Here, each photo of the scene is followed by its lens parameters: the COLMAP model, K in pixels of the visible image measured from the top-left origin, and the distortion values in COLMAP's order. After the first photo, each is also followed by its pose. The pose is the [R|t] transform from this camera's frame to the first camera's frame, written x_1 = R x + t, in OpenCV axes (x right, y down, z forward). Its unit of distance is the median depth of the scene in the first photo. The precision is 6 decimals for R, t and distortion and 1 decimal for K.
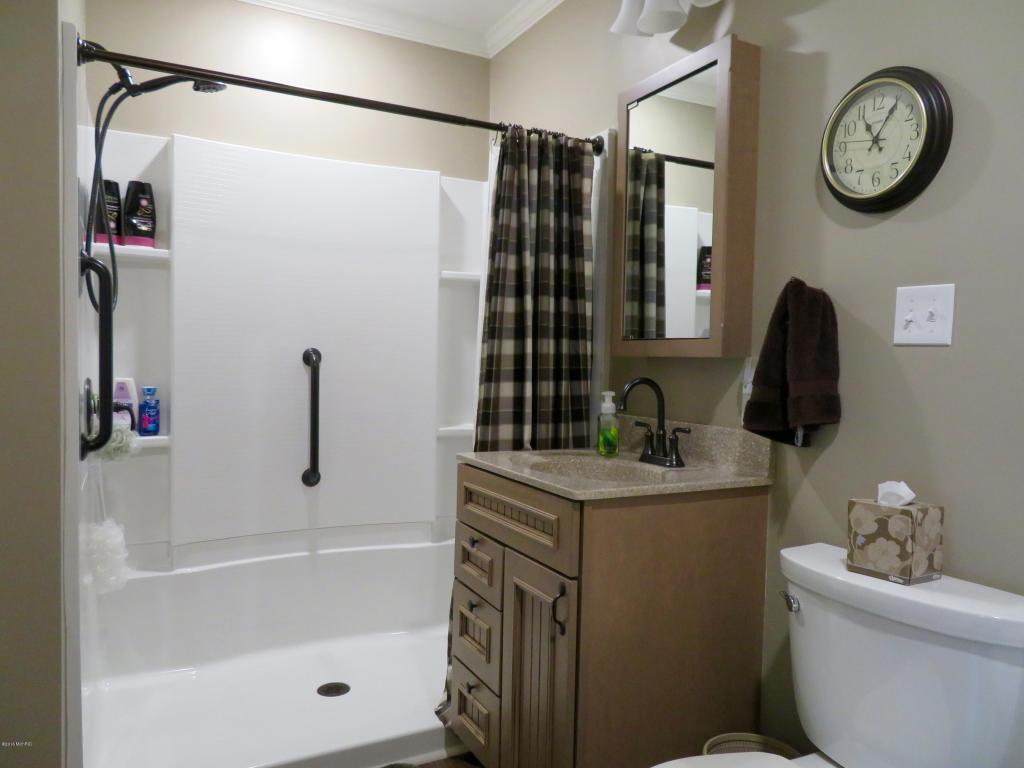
lens RADIAL K [[729.5, 0, 514.1], [0, 729.5, 385.1], [0, 0, 1]] dist [-0.001632, -0.006402]
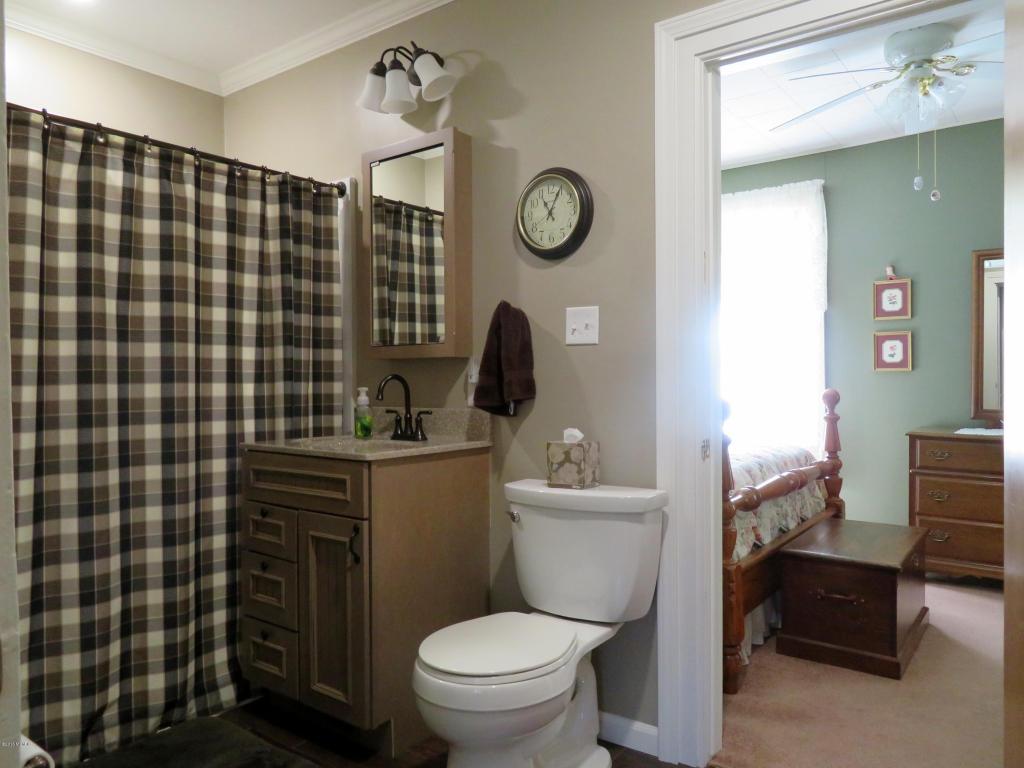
lens RADIAL K [[729.5, 0, 511.4], [0, 729.5, 380.7], [0, 0, 1]] dist [-0.001632, -0.006402]
pose [[0.906579, -0.028410, 0.421079, -0.222950], [0.040606, 0.998975, -0.020023, 0.043726], [-0.420078, 0.035251, 0.906803, -0.330787]]
